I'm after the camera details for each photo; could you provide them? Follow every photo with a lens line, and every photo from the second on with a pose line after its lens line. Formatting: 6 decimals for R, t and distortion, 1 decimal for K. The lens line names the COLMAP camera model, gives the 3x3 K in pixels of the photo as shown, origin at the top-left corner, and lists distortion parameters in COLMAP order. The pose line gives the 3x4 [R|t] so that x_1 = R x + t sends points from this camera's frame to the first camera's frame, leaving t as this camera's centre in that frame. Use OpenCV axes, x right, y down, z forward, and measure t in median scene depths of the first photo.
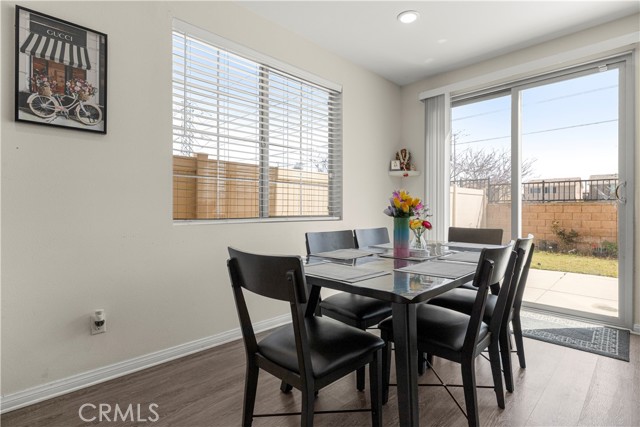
lens RADIAL K [[320.7, 0, 323.2], [0, 320.7, 208.4], [0, 0, 1]] dist [-0.013120, 0.000951]
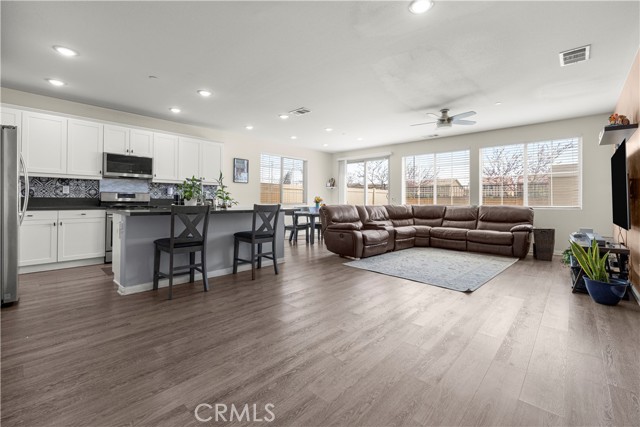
lens RADIAL K [[268.5, 0, 319.5], [0, 268.5, 201.0], [0, 0, 1]] dist [0.000997, 0.000118]
pose [[0.999239, 0.003591, 0.038833, 0.095138], [-0.003777, 0.999982, 0.004718, -0.010268], [-0.038815, -0.004861, 0.999235, -1.866520]]
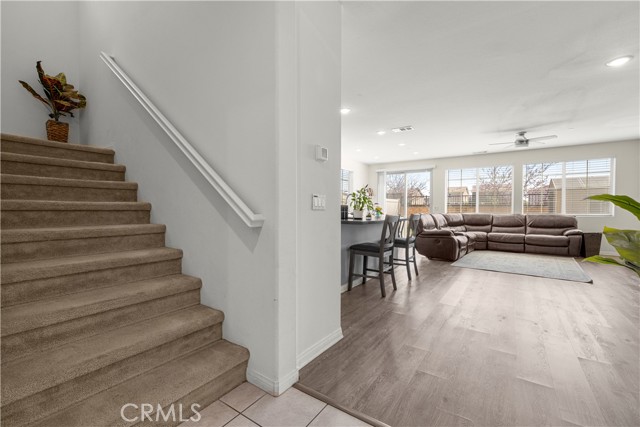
lens RADIAL K [[268.7, 0, 320.0], [0, 268.7, 213.5], [0, 0, 1]] dist [-0.000154, -0.000041]
pose [[0.985895, 0.001018, 0.167361, -0.877509], [-0.004438, 0.999789, 0.020059, -0.014009], [-0.167305, -0.020519, 0.985692, -1.923590]]
